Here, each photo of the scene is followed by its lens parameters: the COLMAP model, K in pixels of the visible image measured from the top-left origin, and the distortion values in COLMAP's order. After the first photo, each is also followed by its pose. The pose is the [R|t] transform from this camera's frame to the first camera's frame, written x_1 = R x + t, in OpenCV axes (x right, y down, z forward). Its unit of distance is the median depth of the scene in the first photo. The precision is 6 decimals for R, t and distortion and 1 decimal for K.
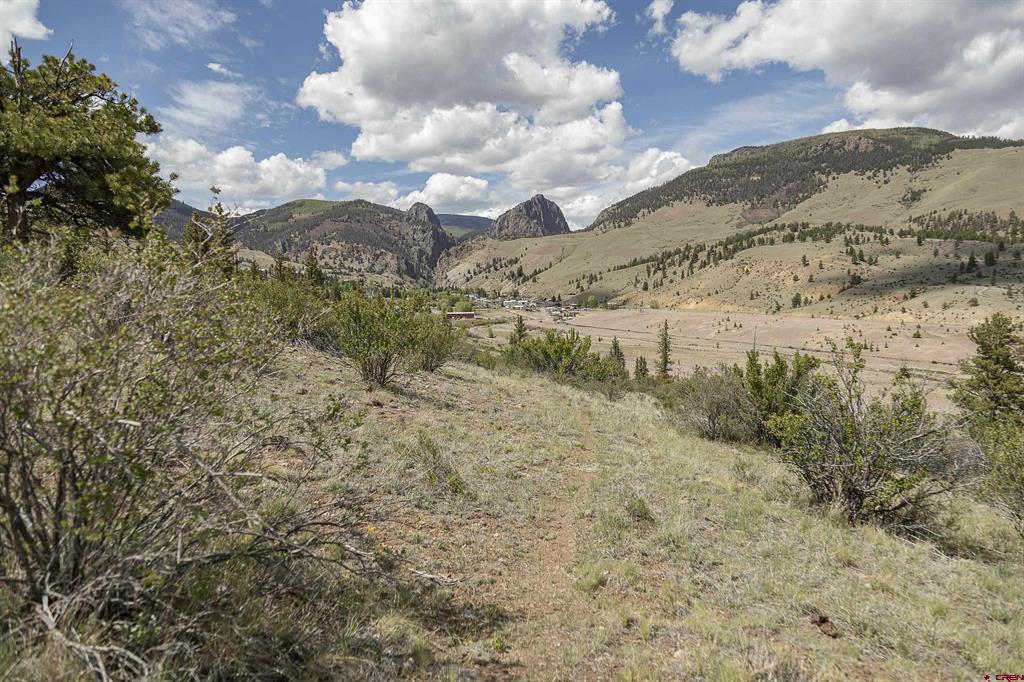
lens RADIAL K [[694.0, 0, 516.9], [0, 694.0, 345.7], [0, 0, 1]] dist [0.013586, 0.009152]
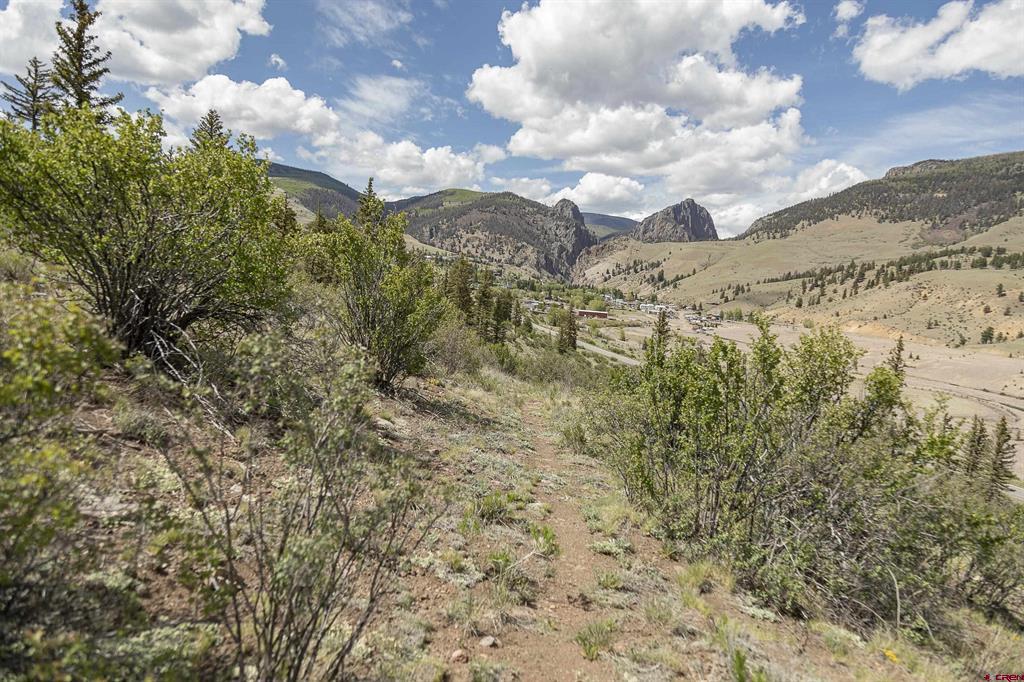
lens RADIAL K [[694.0, 0, 512.8], [0, 694.0, 344.3], [0, 0, 1]] dist [0.013586, 0.009152]
pose [[0.975515, 0.106368, -0.192503, -0.000225], [-0.106513, 0.994265, 0.009623, 0.000081], [0.192422, 0.011117, 0.981249, 0.014772]]
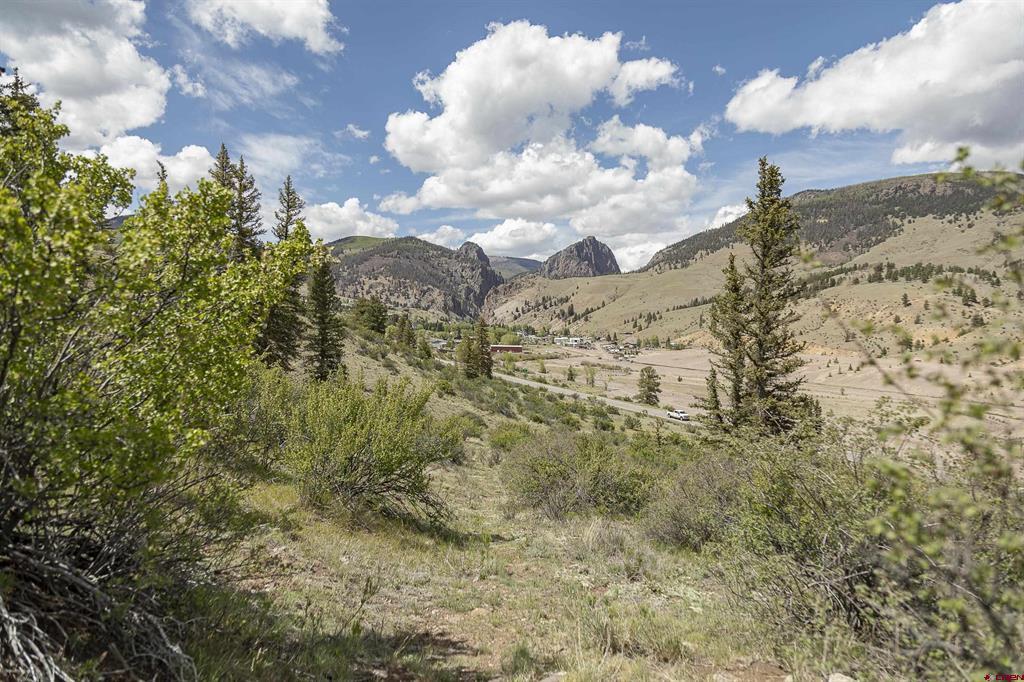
lens RADIAL K [[694.0, 0, 519.7], [0, 694.0, 344.4], [0, 0, 1]] dist [0.013586, 0.009152]
pose [[0.997533, 0.031574, -0.062701, -0.003607], [-0.035544, 0.997364, -0.063254, 0.001916], [0.060539, 0.065326, 0.996026, 0.045310]]
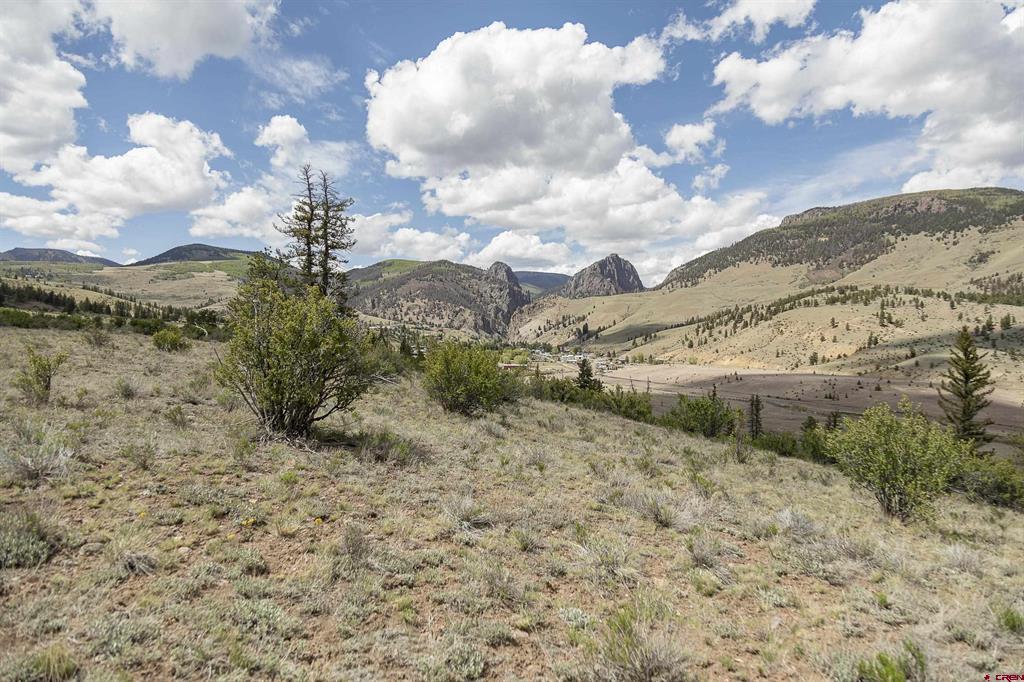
lens RADIAL K [[694.0, 0, 509.1], [0, 694.0, 342.0], [0, 0, 1]] dist [0.013586, 0.009152]
pose [[0.991856, 0.011543, -0.126838, 0.019500], [-0.022166, 0.996331, -0.082664, 0.003875], [0.125418, 0.084803, 0.988473, -0.057202]]
